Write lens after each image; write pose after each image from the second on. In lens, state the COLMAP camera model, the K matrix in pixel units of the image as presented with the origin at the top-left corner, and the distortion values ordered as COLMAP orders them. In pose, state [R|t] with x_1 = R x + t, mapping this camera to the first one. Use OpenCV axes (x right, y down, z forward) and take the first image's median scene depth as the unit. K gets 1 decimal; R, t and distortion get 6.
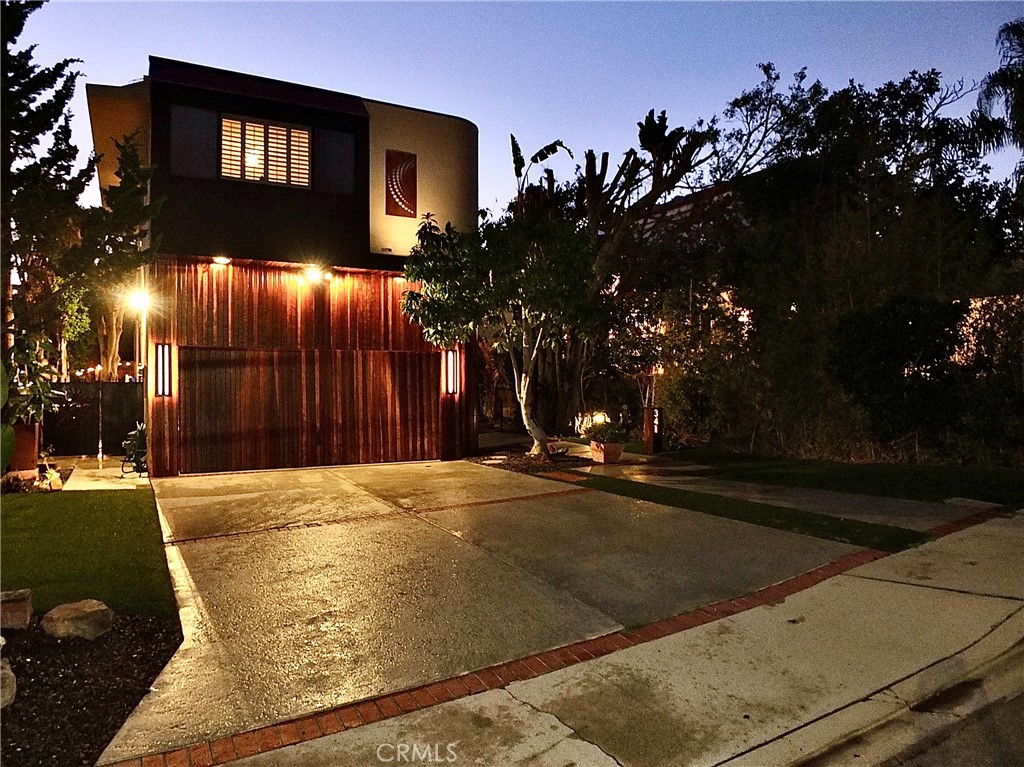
lens RADIAL K [[698.6, 0, 505.2], [0, 698.6, 382.9], [0, 0, 1]] dist [-0.028436, 0.005497]
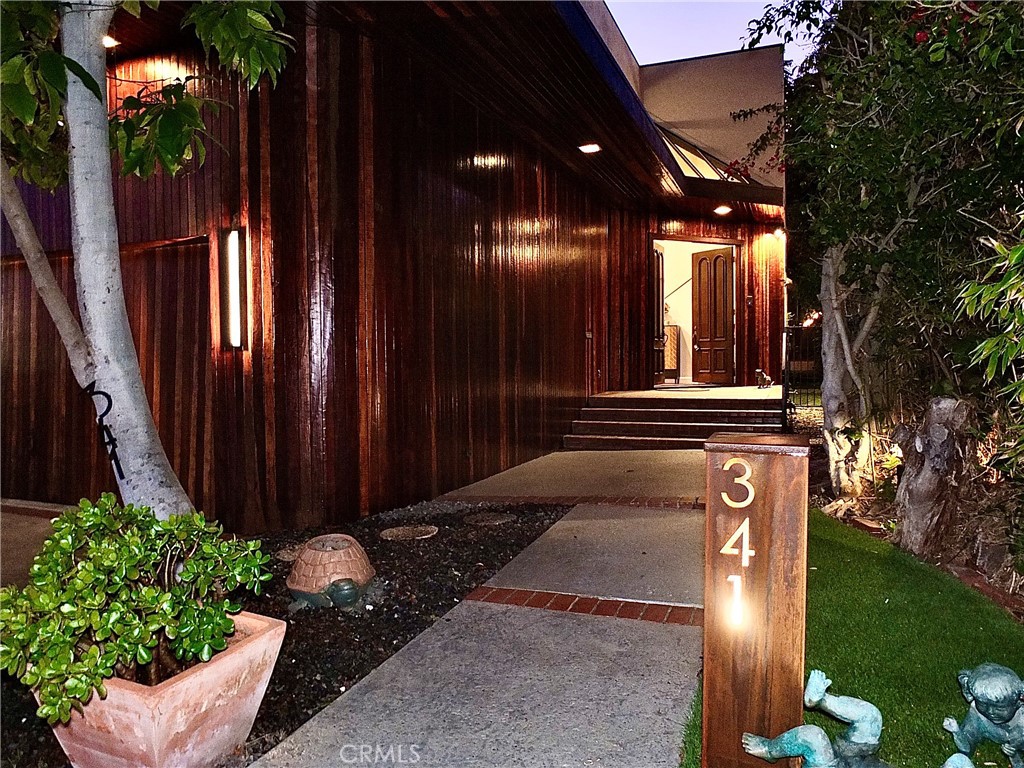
lens RADIAL K [[698.6, 0, 511.0], [0, 698.6, 379.8], [0, 0, 1]] dist [-0.028436, 0.005497]
pose [[0.640276, 0.025863, -0.767710, 0.313857], [0.007786, 0.999163, 0.040153, 0.018828], [0.768106, -0.031686, 0.639539, 0.947957]]
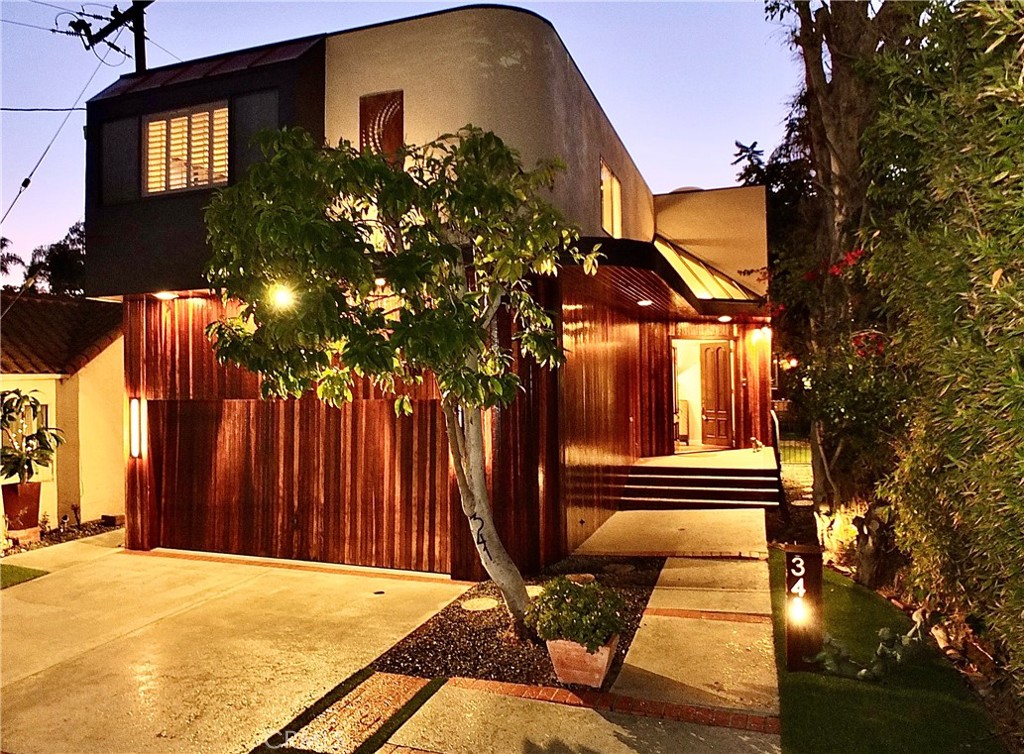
lens RADIAL K [[704.3, 0, 513.5], [0, 704.3, 370.9], [0, 0, 1]] dist [-0.029962, 0.006644]
pose [[0.676203, -0.013529, -0.736591, 0.426892], [0.014721, 0.999880, -0.004851, -0.070270], [0.736568, -0.007564, 0.676321, 0.671358]]
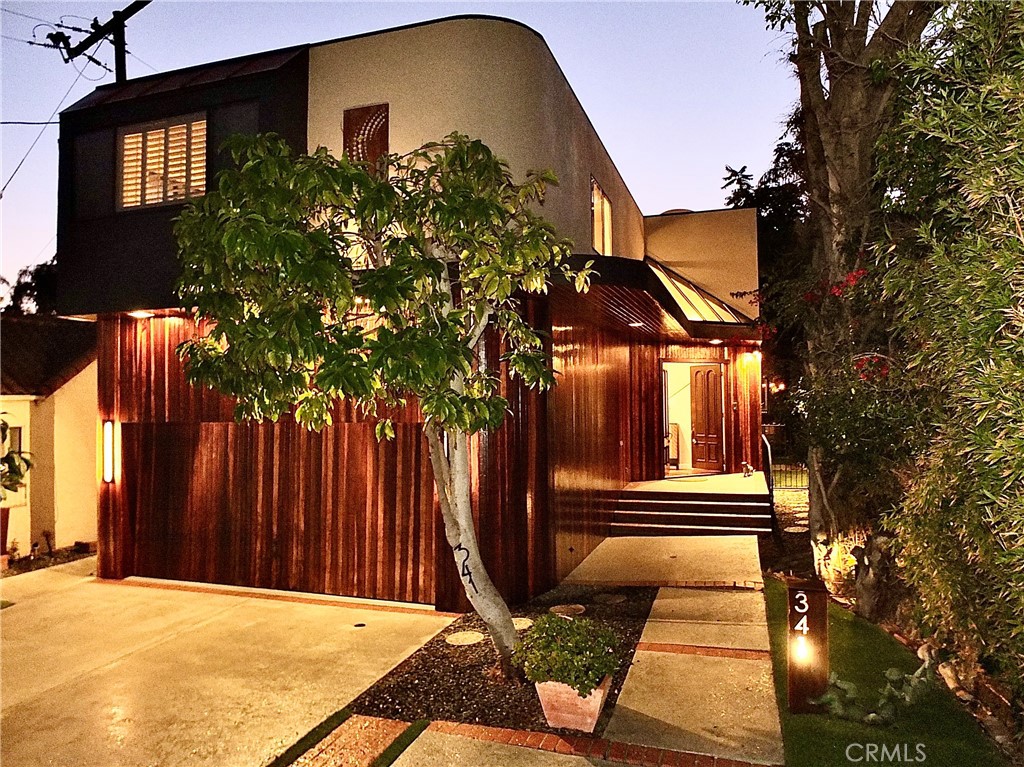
lens RADIAL K [[698.6, 0, 513.4], [0, 698.6, 388.2], [0, 0, 1]] dist [-0.028436, 0.005497]
pose [[0.687870, -0.016391, -0.725648, 0.406570], [0.010950, 0.999866, -0.012205, -0.070825], [0.725751, 0.000449, 0.687957, 0.691101]]
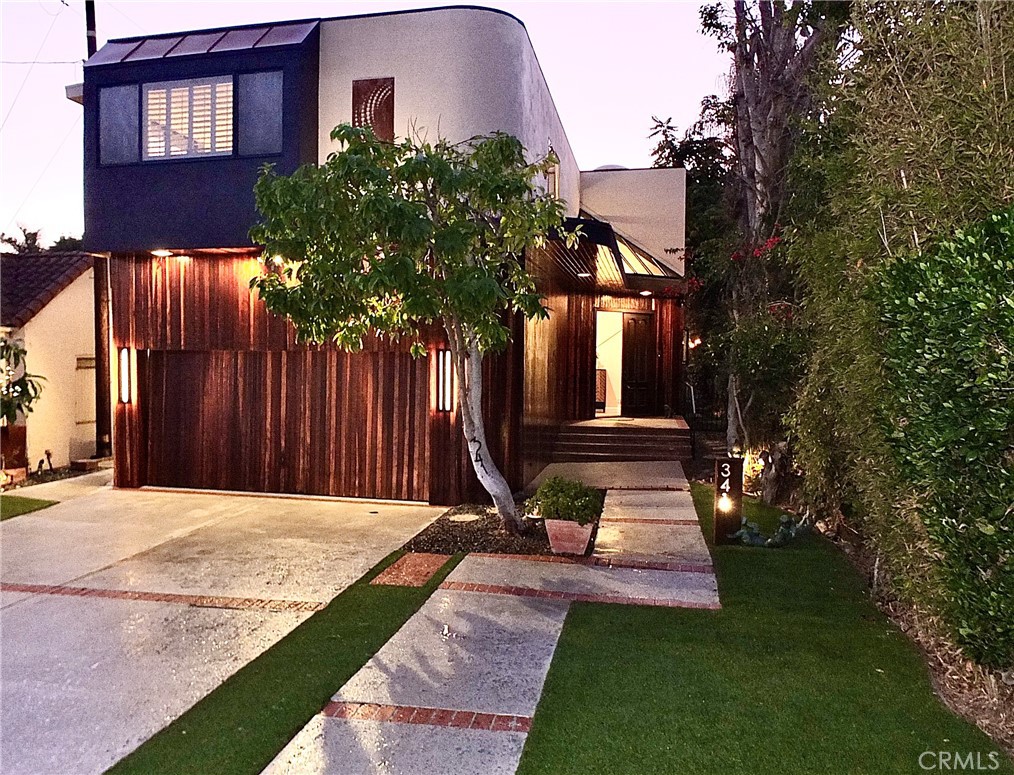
lens RADIAL K [[774.9, 0, 461.2], [0, 774.9, 400.9], [0, 0, 1]] dist [-0.022191, -0.004611]
pose [[0.744136, 0.047548, -0.666334, 0.490704], [-0.009451, 0.998113, 0.060669, -0.046199], [0.667961, -0.038849, 0.743181, 0.464850]]
